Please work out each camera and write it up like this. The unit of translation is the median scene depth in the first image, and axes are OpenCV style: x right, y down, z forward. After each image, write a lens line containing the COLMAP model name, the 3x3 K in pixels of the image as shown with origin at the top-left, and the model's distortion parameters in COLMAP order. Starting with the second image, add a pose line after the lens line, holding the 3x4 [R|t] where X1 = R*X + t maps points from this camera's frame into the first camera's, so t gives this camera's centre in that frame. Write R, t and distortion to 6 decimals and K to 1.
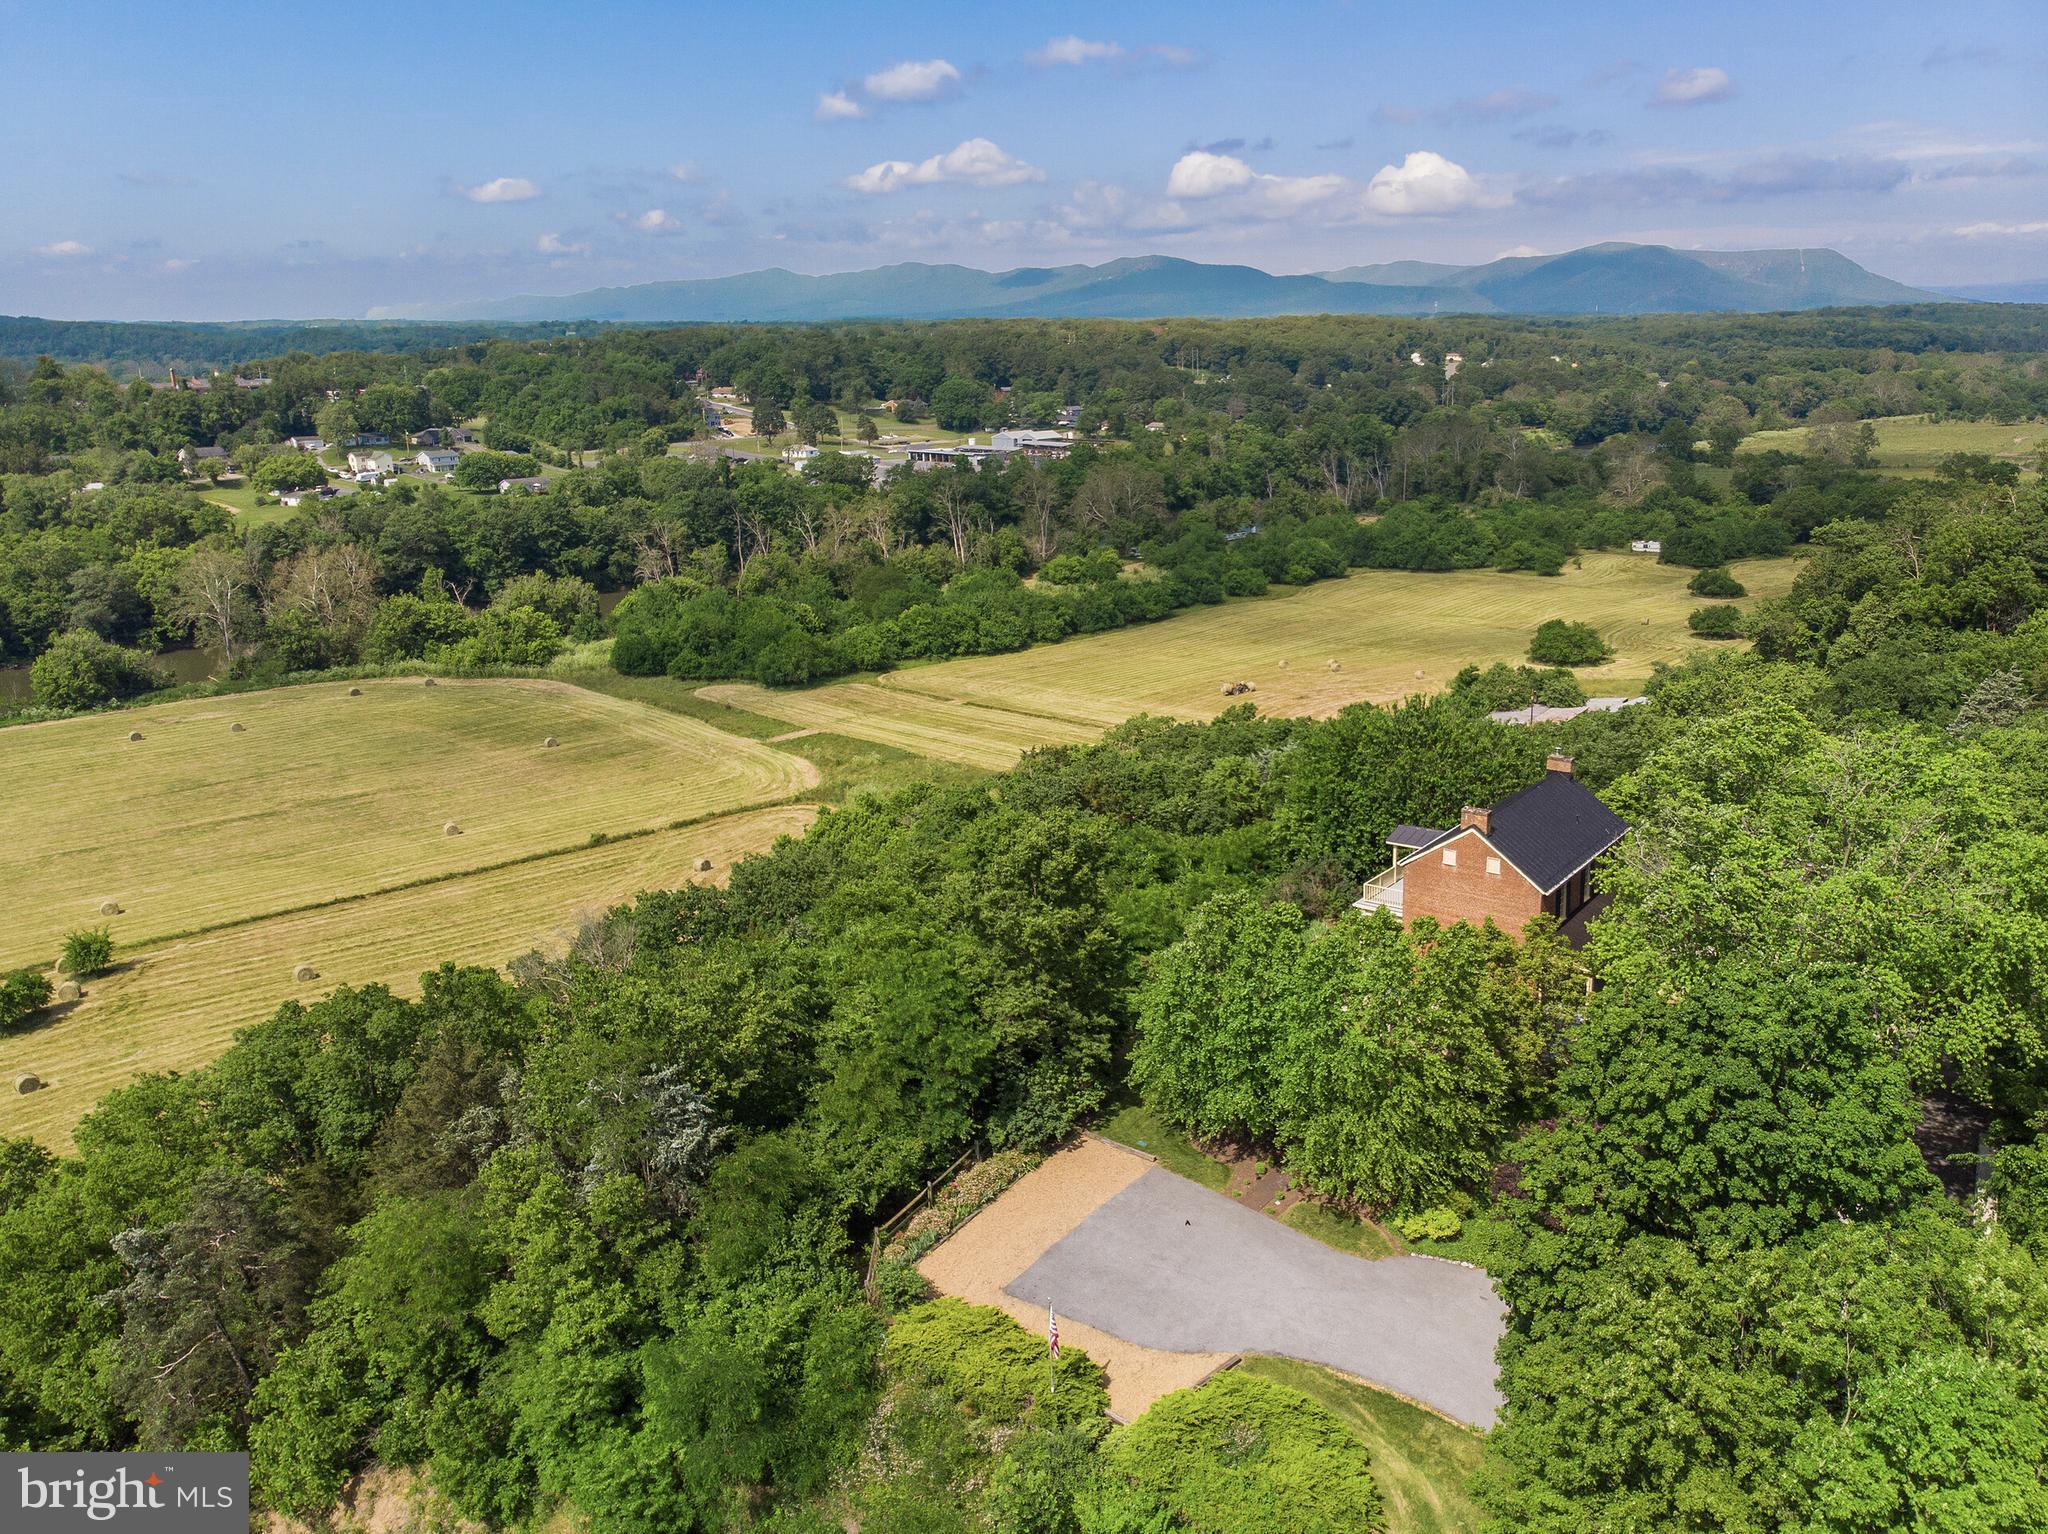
lens RADIAL K [[1544.2, 0, 1118.3], [0, 1544.2, 730.7], [0, 0, 1]] dist [0.004508, 0.002896]
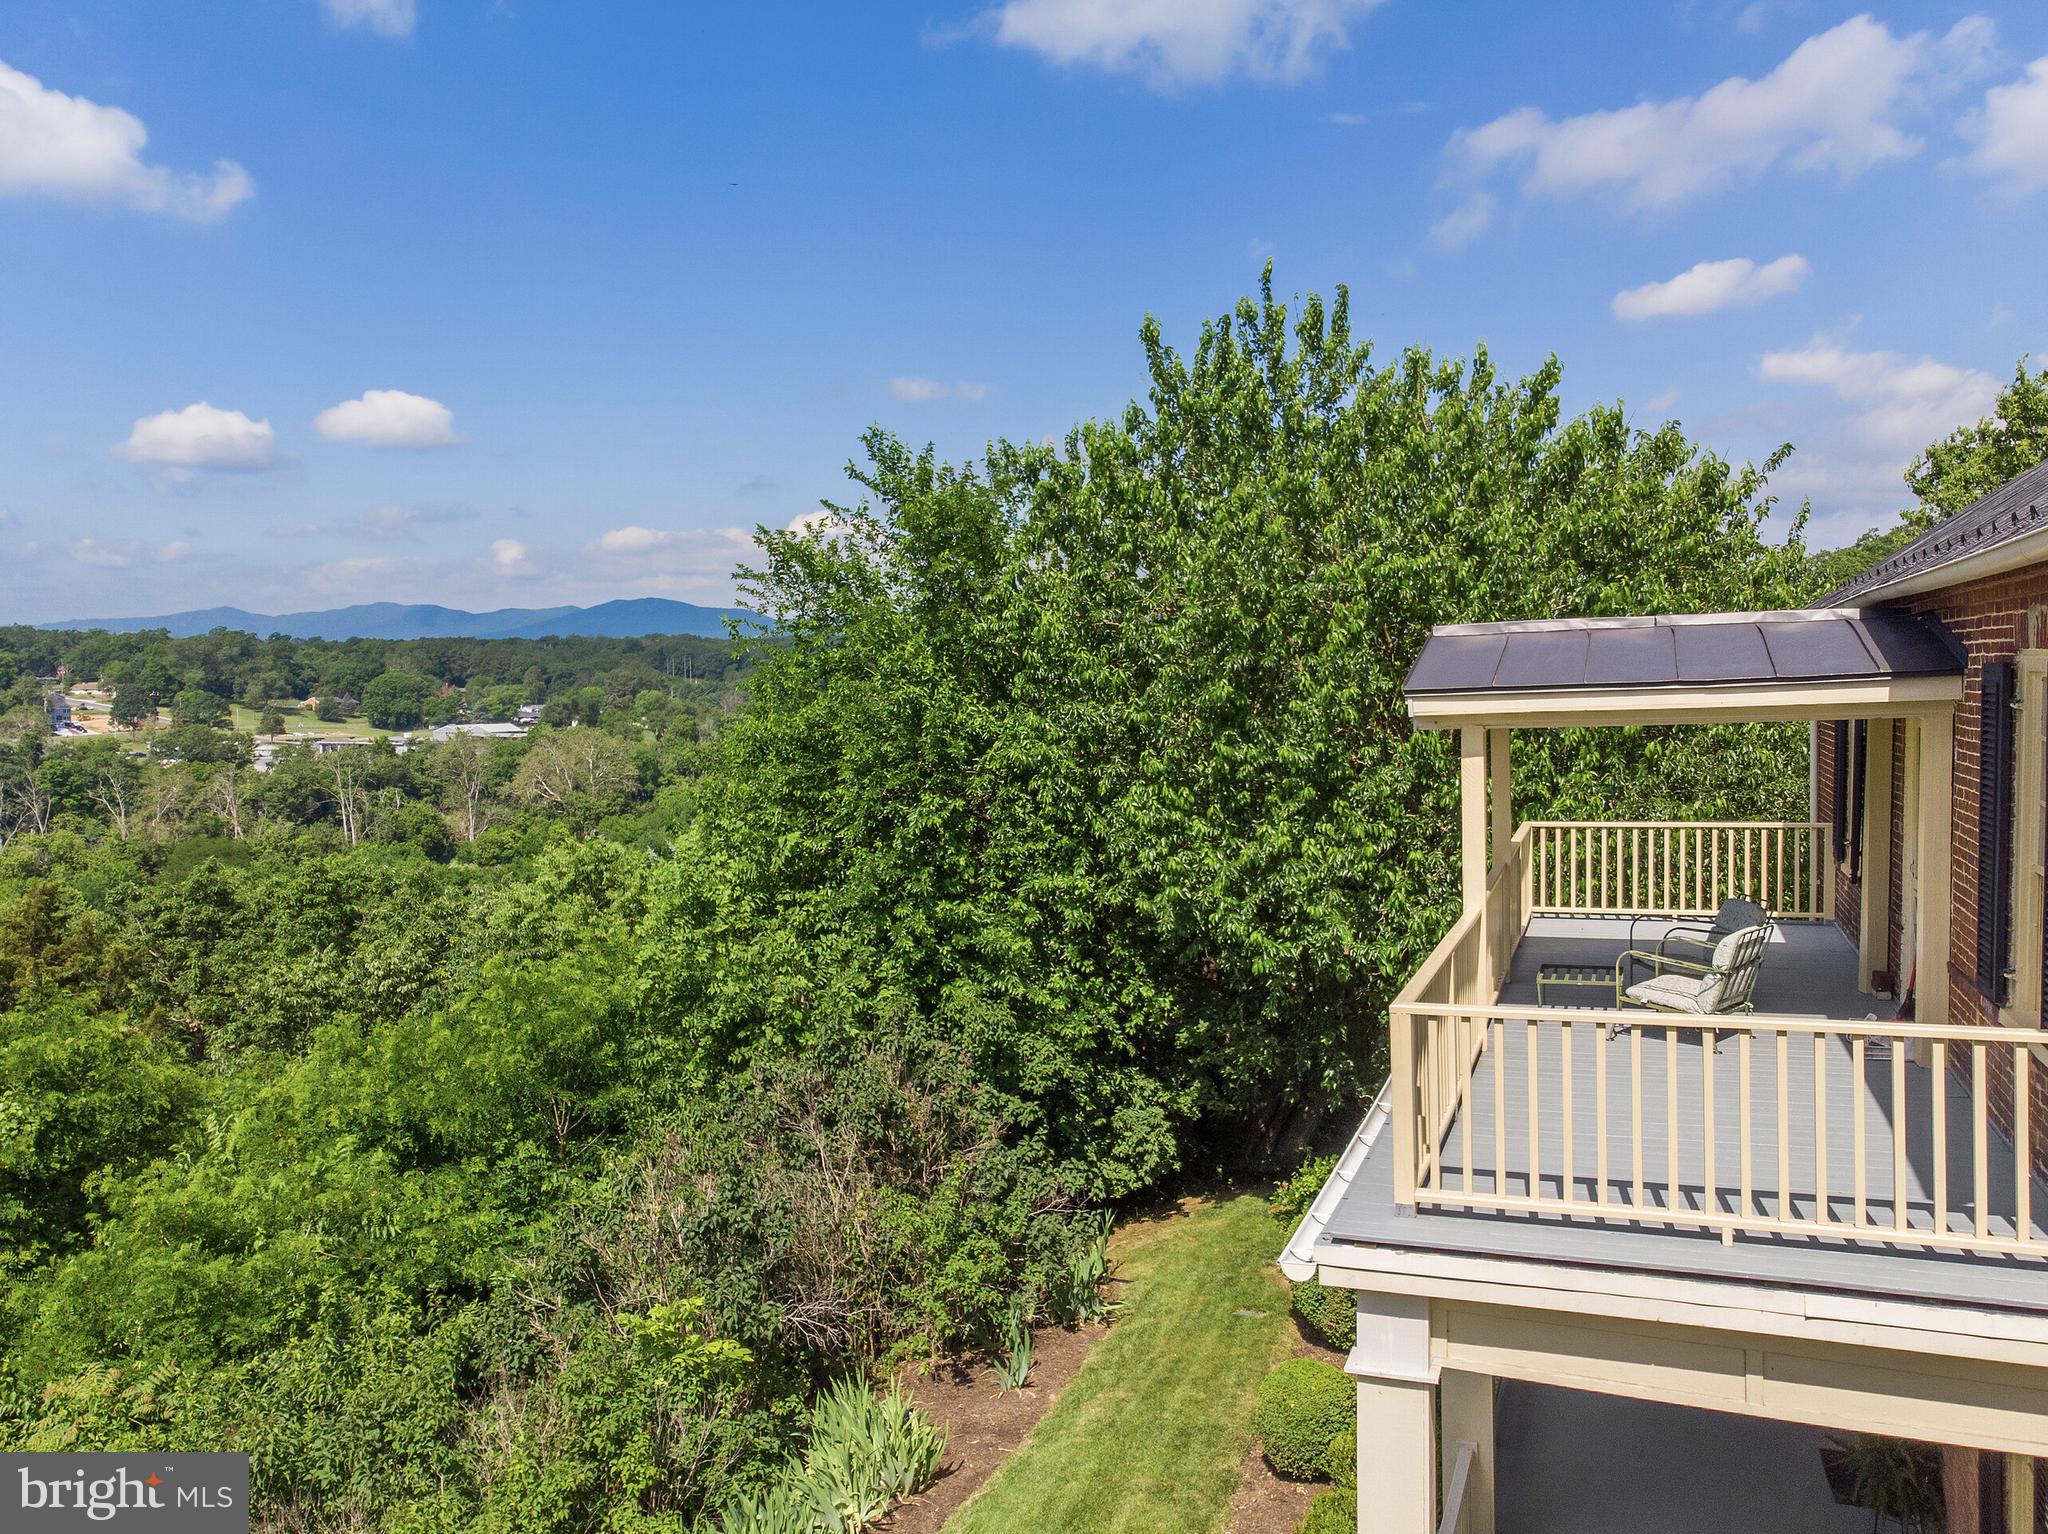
lens RADIAL K [[1513.8, 0, 1084.6], [0, 1513.8, 774.8], [0, 0, 1]] dist [0.010296, -0.005464]
pose [[0.956751, 0.006580, 0.290834, 0.028032], [0.053492, 0.978718, -0.198114, 0.024783], [-0.285948, 0.205103, 0.936038, 0.221524]]
